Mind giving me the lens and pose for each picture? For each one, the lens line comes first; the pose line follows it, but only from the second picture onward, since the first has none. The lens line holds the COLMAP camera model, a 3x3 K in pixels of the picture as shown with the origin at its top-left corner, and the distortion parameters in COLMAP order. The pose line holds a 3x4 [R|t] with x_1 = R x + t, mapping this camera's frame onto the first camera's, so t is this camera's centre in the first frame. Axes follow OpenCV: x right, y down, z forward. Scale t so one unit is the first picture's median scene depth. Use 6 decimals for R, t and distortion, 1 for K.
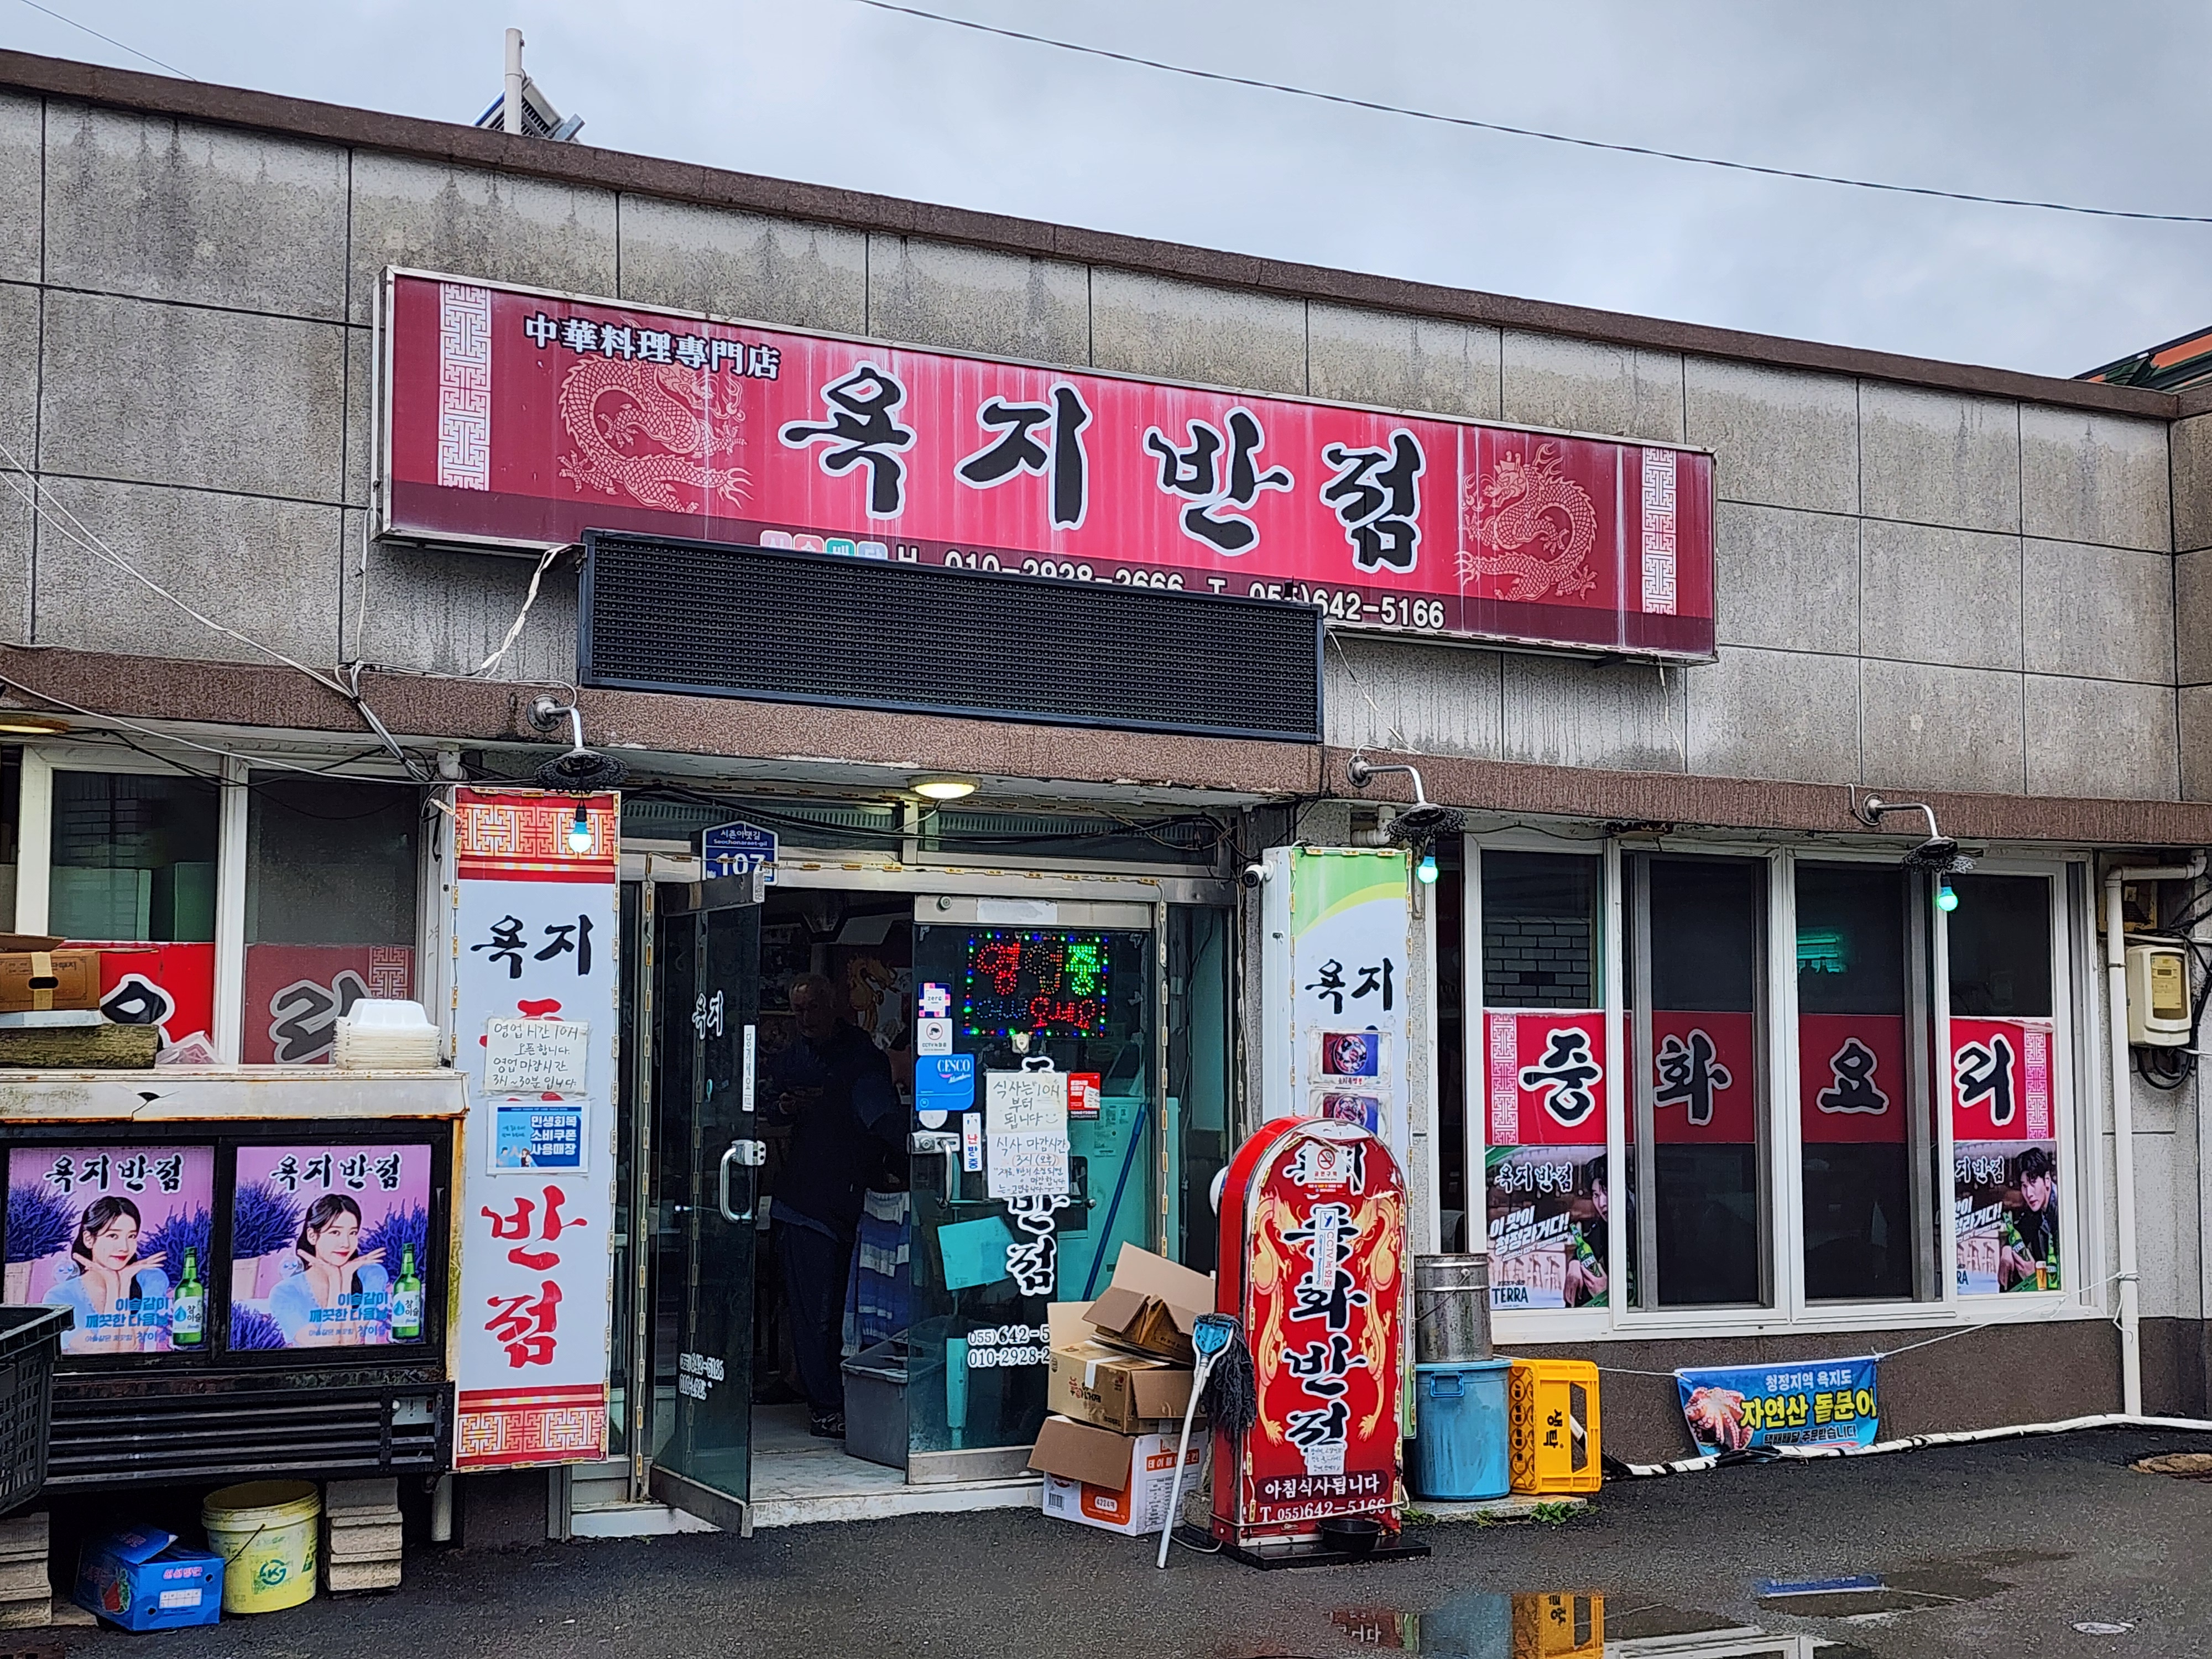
lens RADIAL K [[2747.4, 0, 1106.0], [0, 2747.4, 829.5], [0, 0, 1]] dist [0.117855, 0.000590]
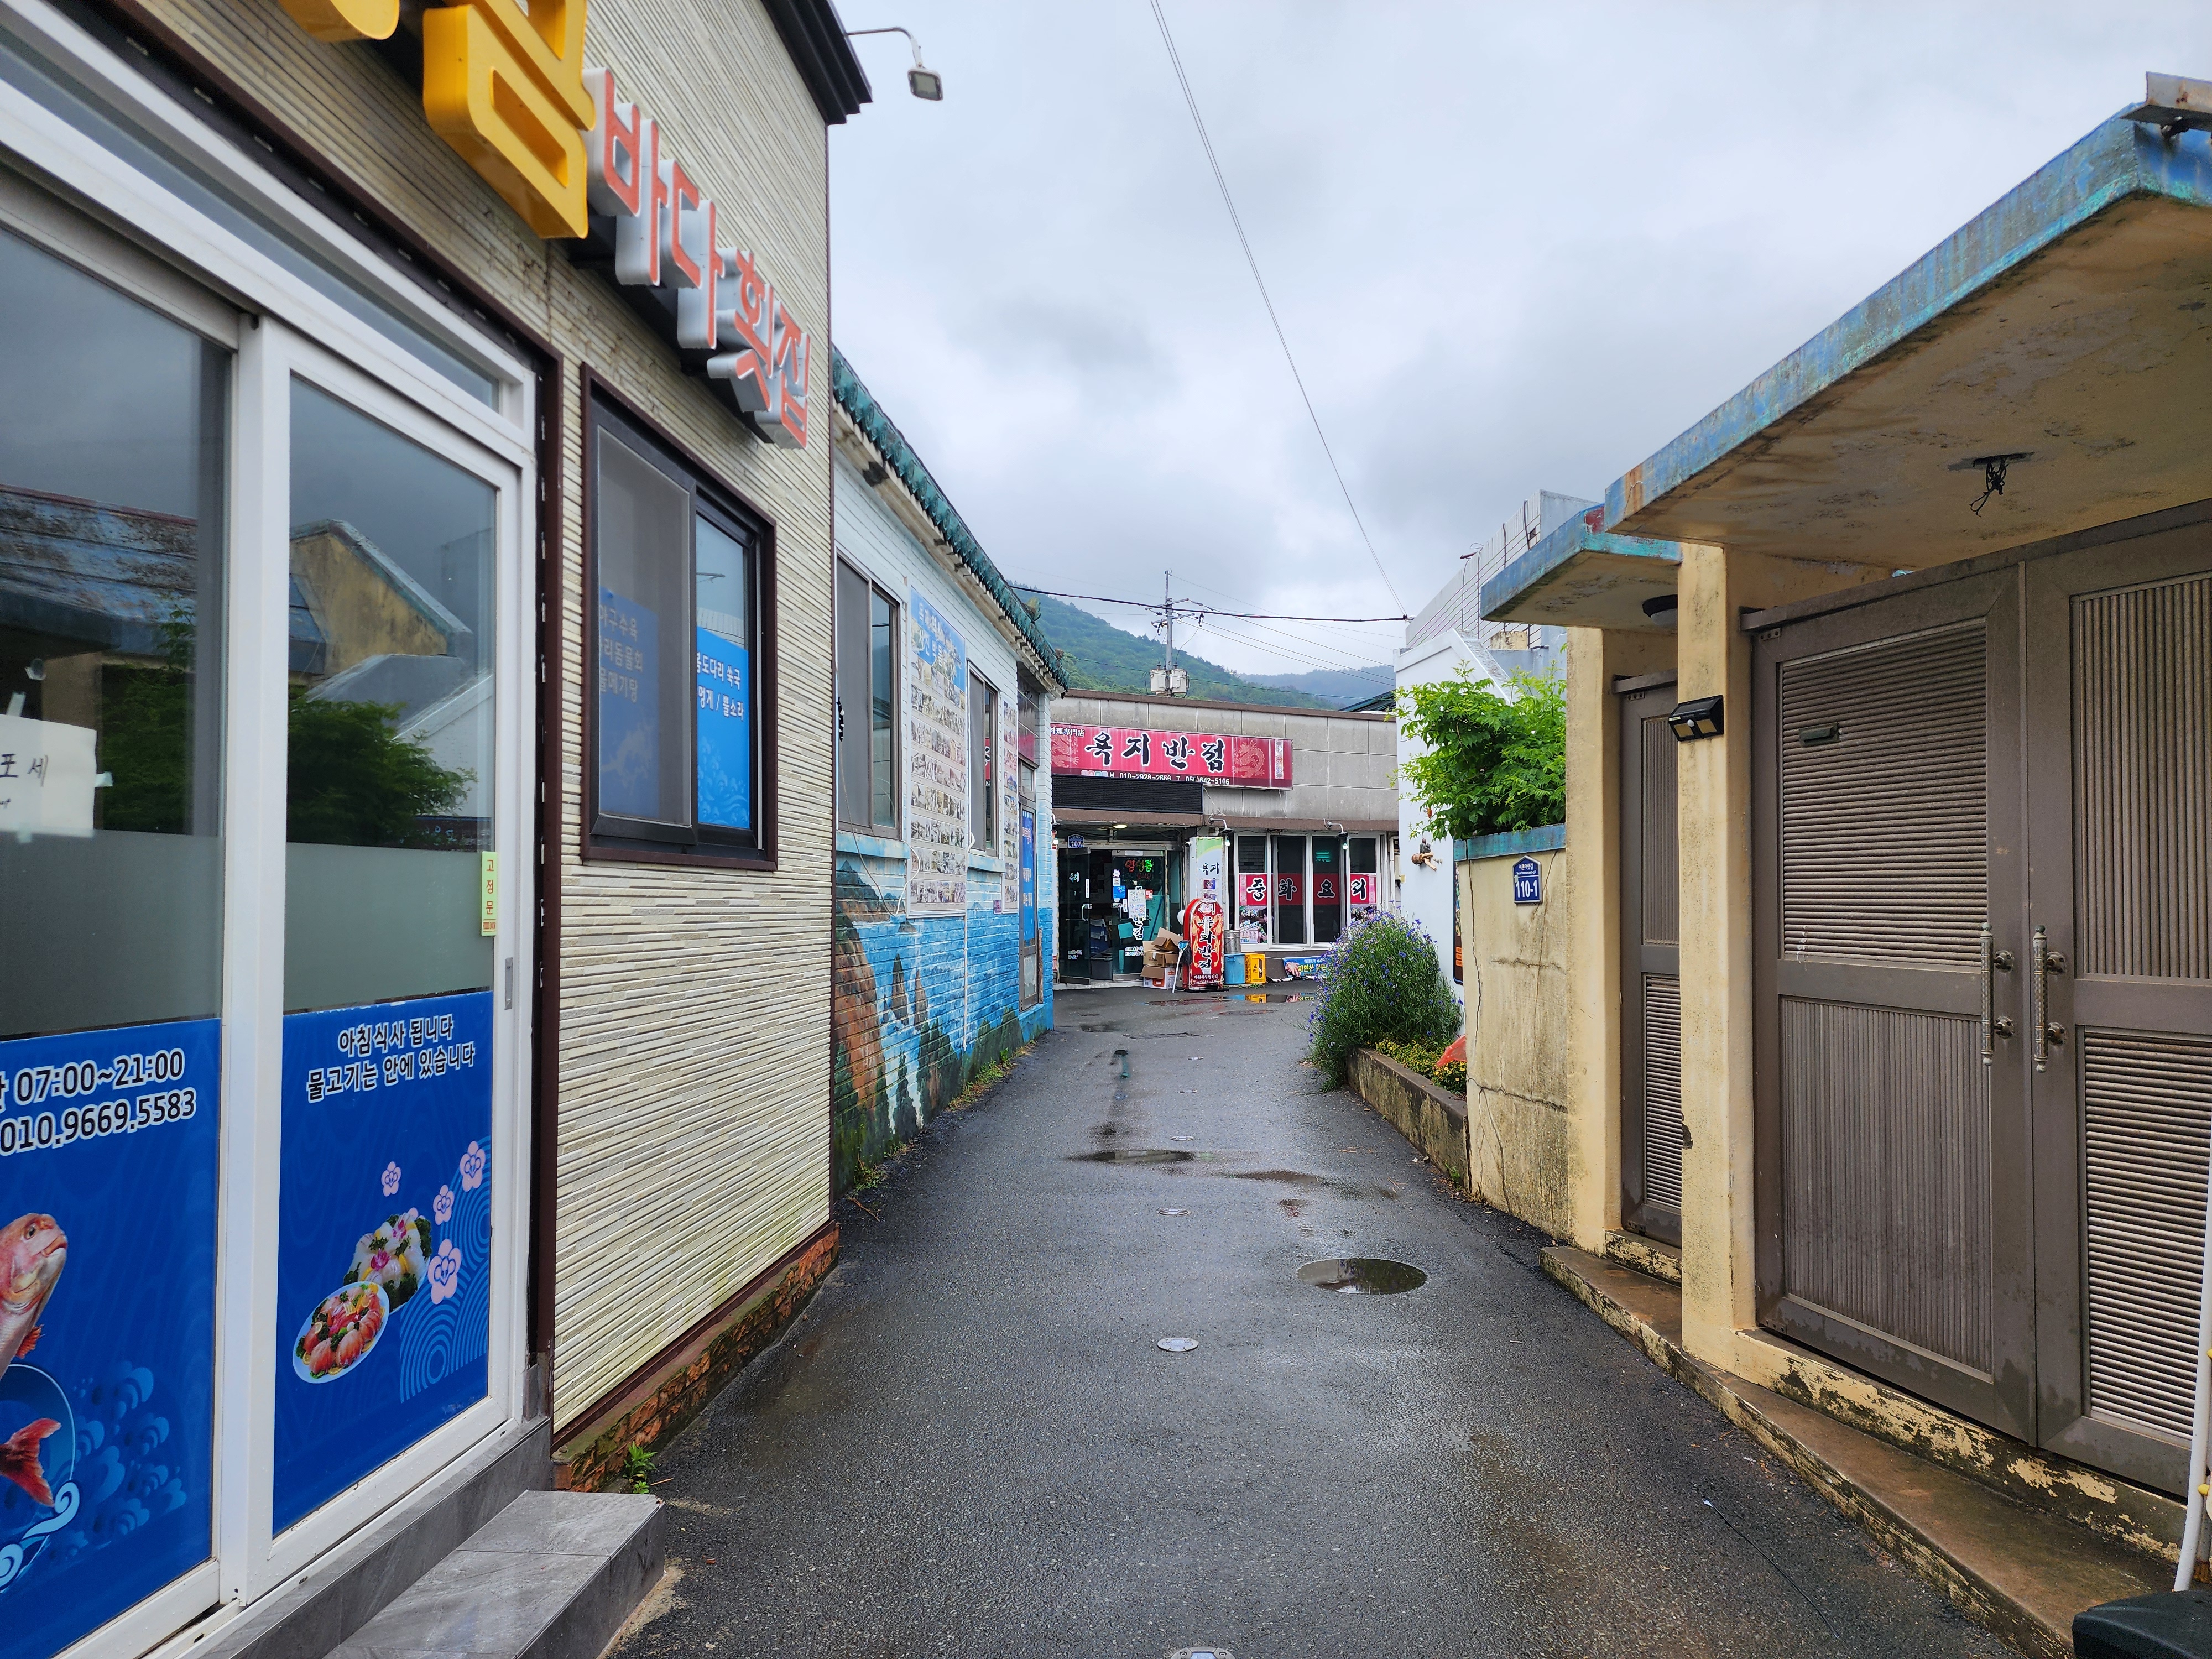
lens RADIAL K [[2747.4, 0, 1106.0], [0, 2747.4, 829.5], [0, 0, 1]] dist [0.117855, 0.000590]
pose [[0.993365, -0.011872, 0.114388, -0.564696], [0.006204, 0.998741, 0.049782, -0.220831], [-0.114835, -0.048742, 0.992188, -3.261651]]
